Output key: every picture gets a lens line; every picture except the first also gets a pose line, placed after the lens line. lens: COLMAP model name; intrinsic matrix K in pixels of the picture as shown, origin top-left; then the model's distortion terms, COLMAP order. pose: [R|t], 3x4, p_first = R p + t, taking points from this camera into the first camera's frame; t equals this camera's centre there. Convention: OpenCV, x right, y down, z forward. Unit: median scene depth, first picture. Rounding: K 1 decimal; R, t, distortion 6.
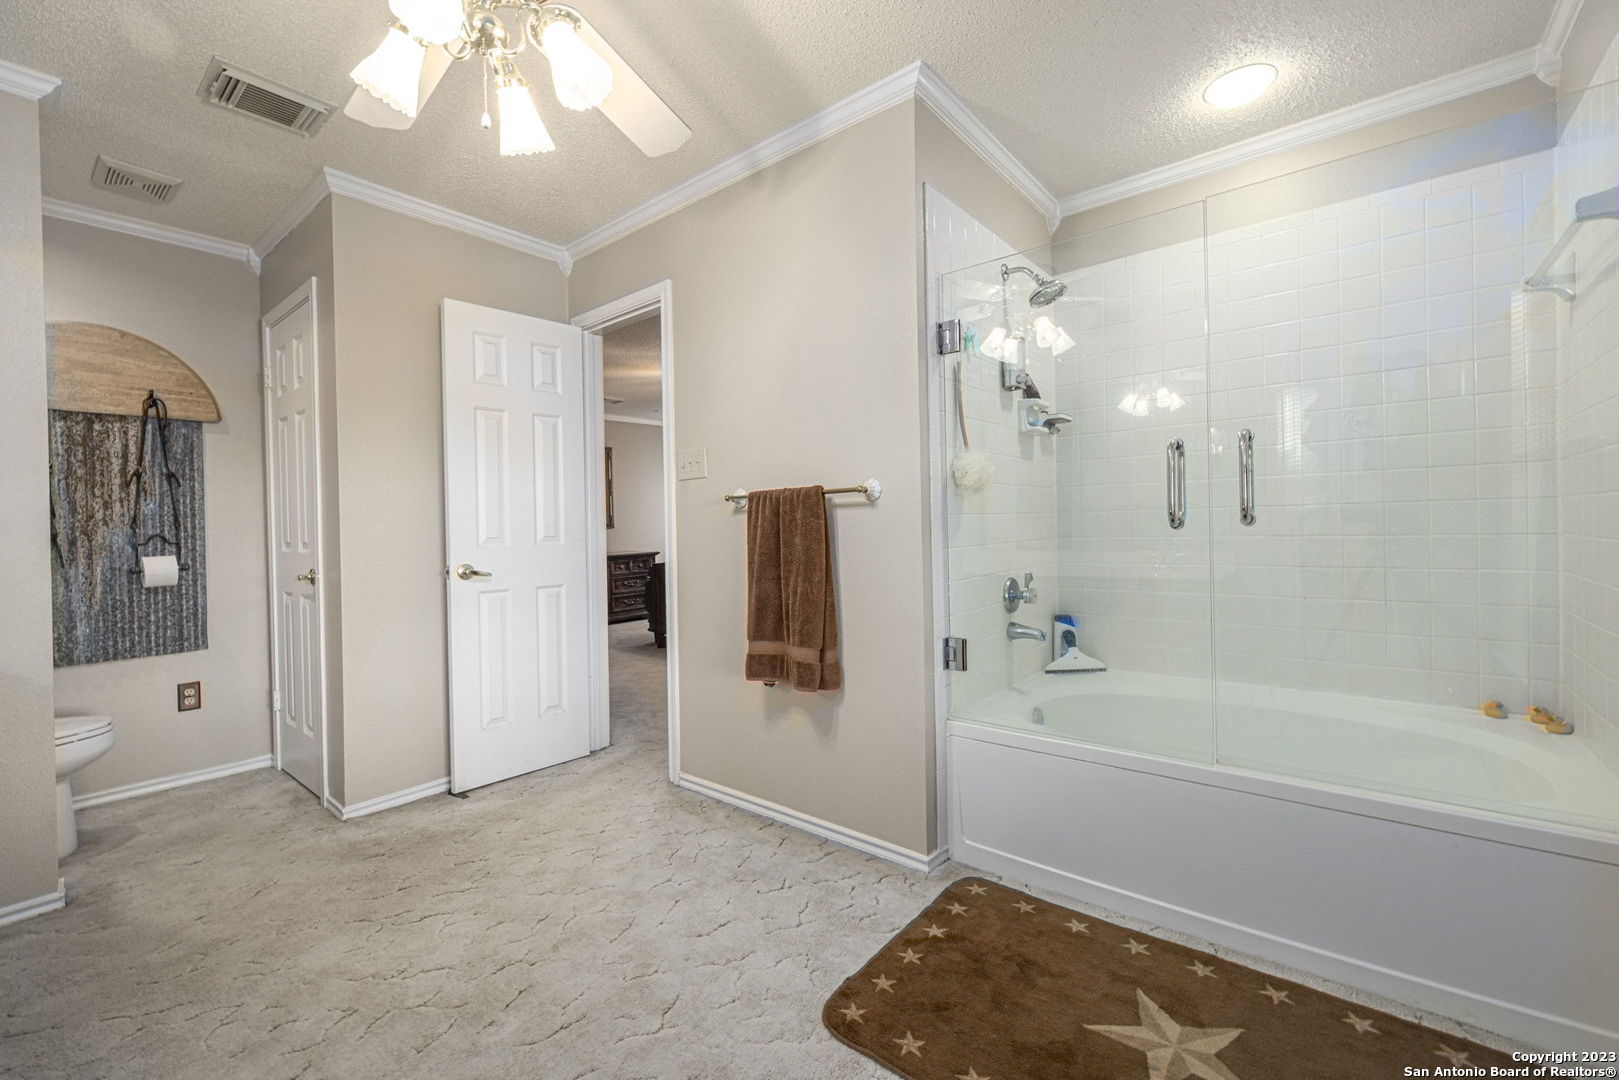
lens RADIAL K [[684.8, 0, 812.6], [0, 684.8, 533.9], [0, 0, 1]] dist [-0.020133, 0.000239]
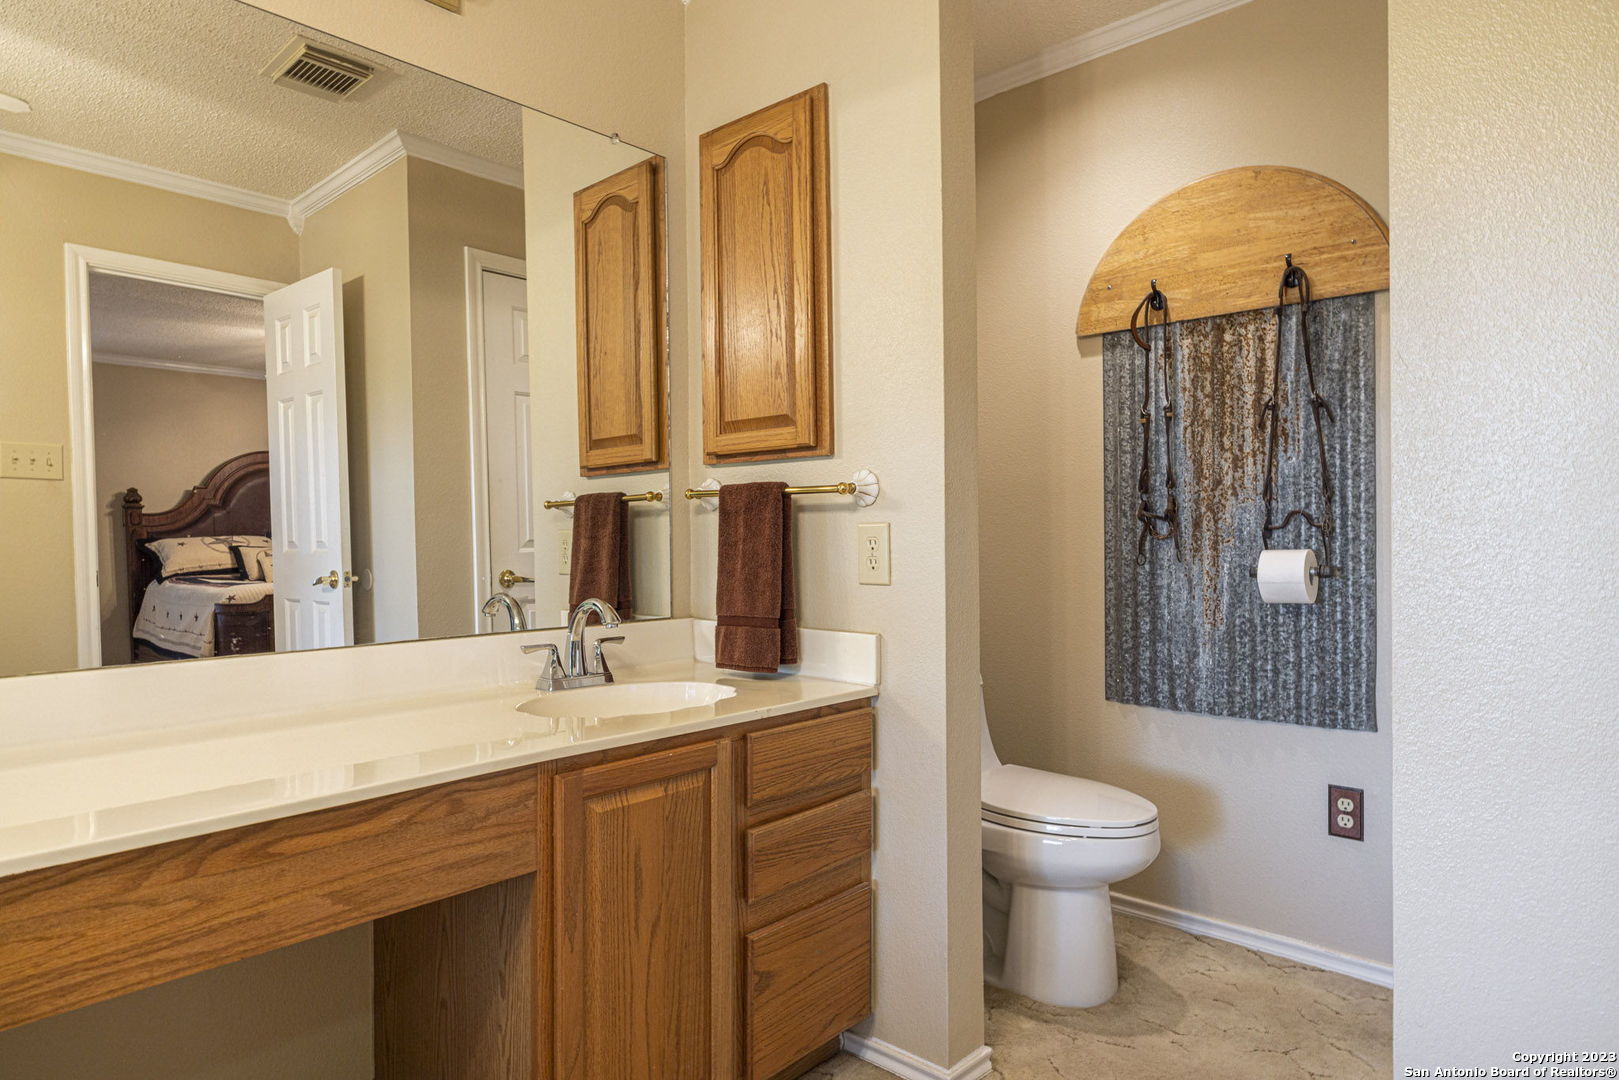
lens RADIAL K [[960.2, 0, 811.0], [0, 960.2, 533.5], [0, 0, 1]] dist [-0.005776, 0.000757]
pose [[-0.052172, 0.025991, -0.998300, -0.154557], [0.003110, 0.999661, 0.025864, -0.002001], [0.998633, -0.001755, -0.052235, 0.644485]]
